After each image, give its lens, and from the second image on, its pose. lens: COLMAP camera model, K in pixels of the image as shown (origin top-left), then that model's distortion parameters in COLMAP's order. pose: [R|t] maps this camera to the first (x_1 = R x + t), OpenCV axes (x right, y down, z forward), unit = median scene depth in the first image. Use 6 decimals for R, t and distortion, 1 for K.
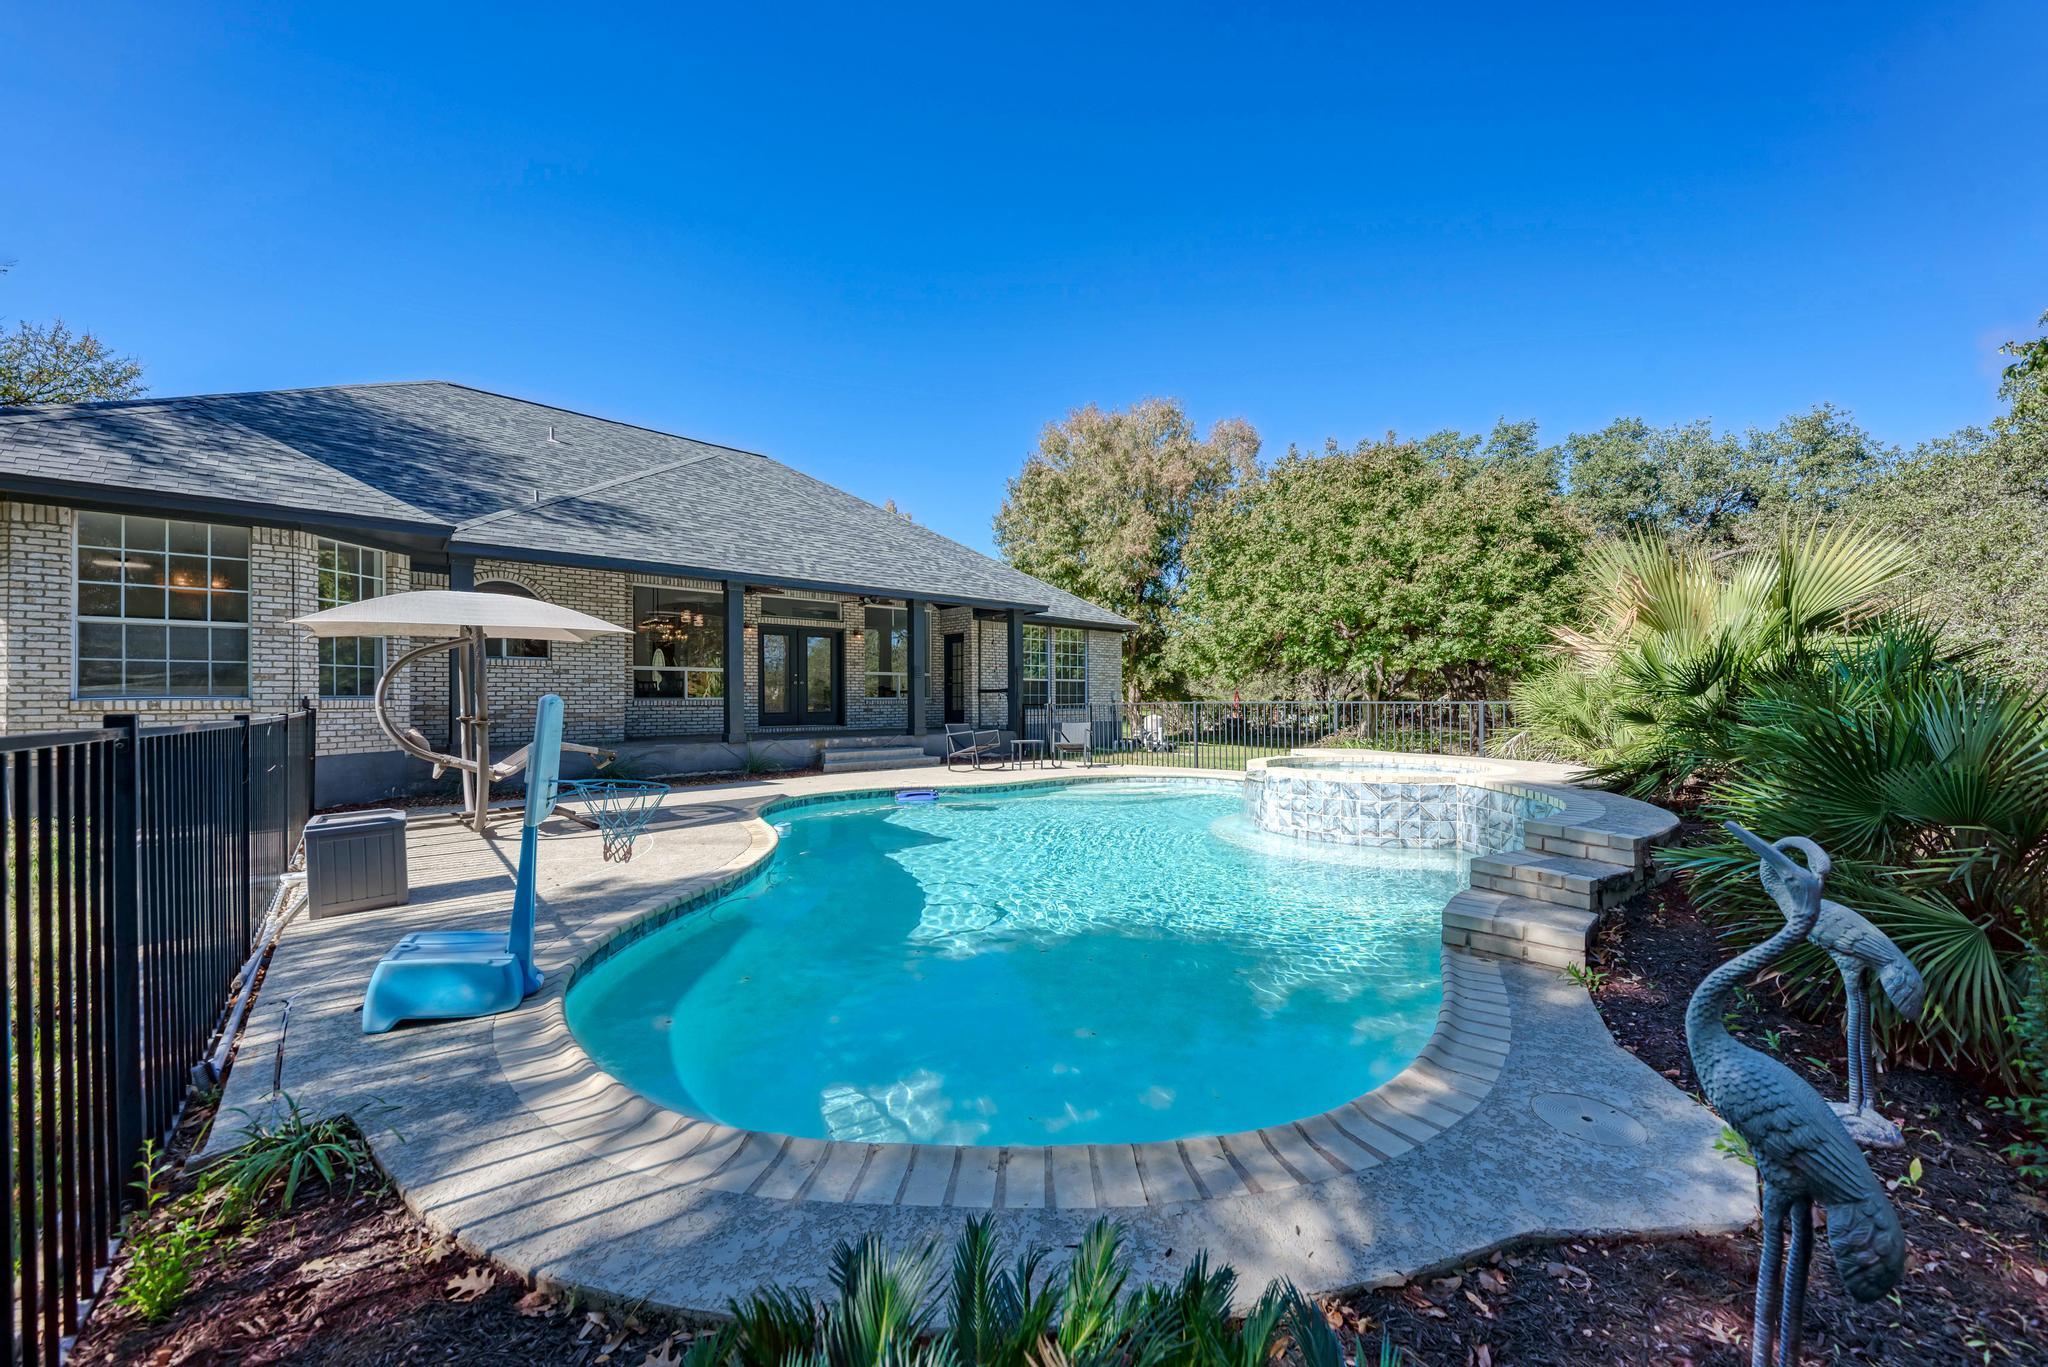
lens RADIAL K [[751.6, 0, 1032.0], [0, 751.6, 700.5], [0, 0, 1]] dist [-0.002451, -0.000623]
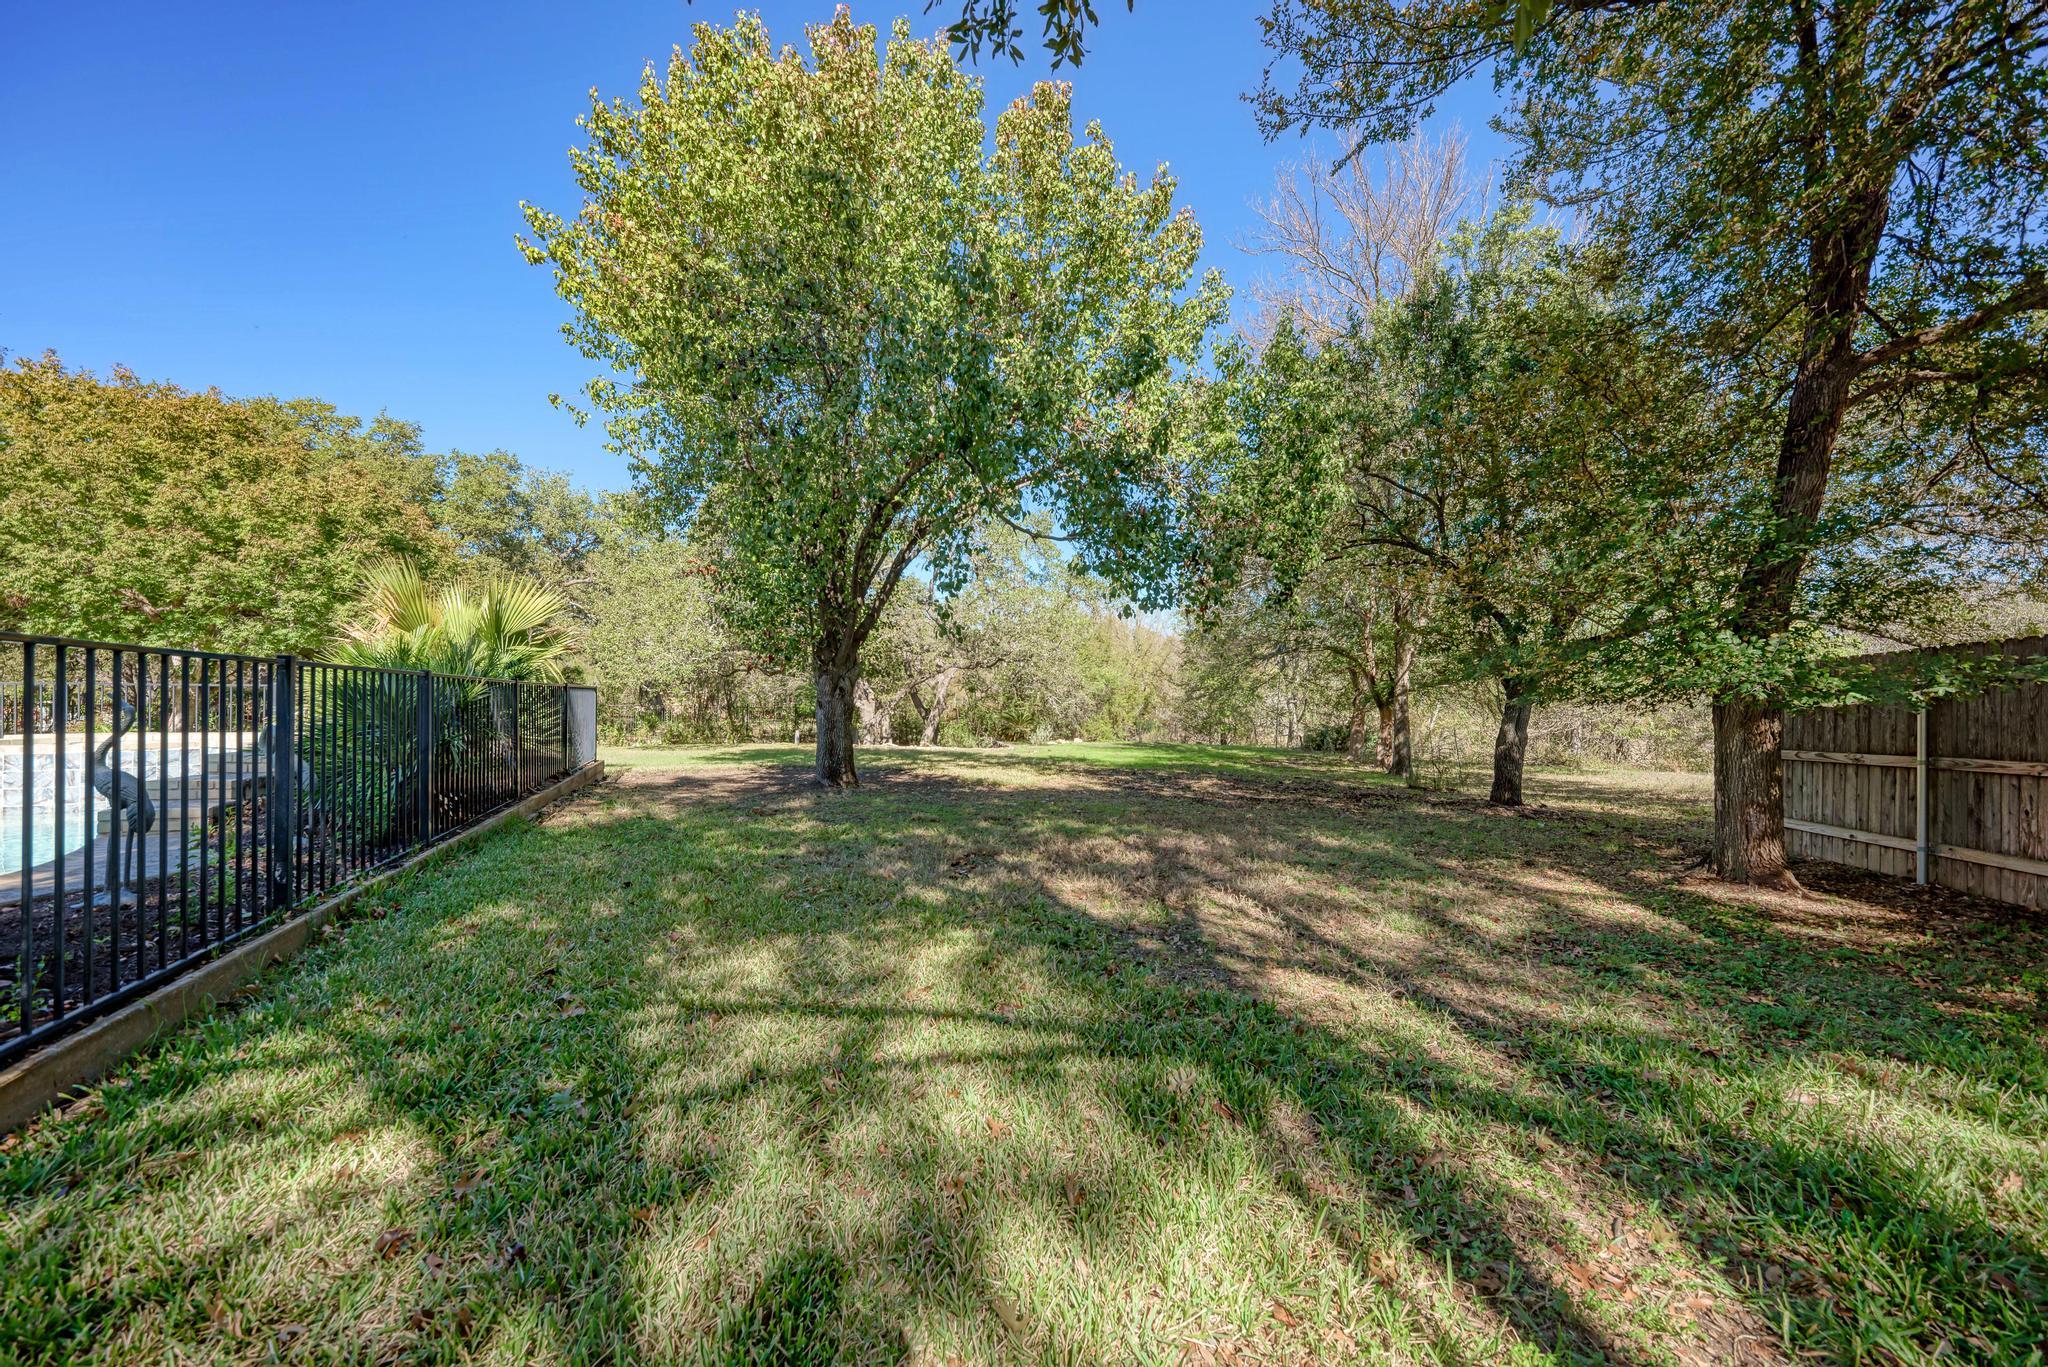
lens RADIAL K [[751.6, 0, 1019.1], [0, 751.6, 704.2], [0, 0, 1]] dist [-0.002451, -0.000623]
pose [[0.338640, 0.000154, 0.940916, -0.039198], [-0.005353, 0.999984, 0.001763, 0.012912], [-0.940901, -0.005634, 0.338635, -0.223359]]
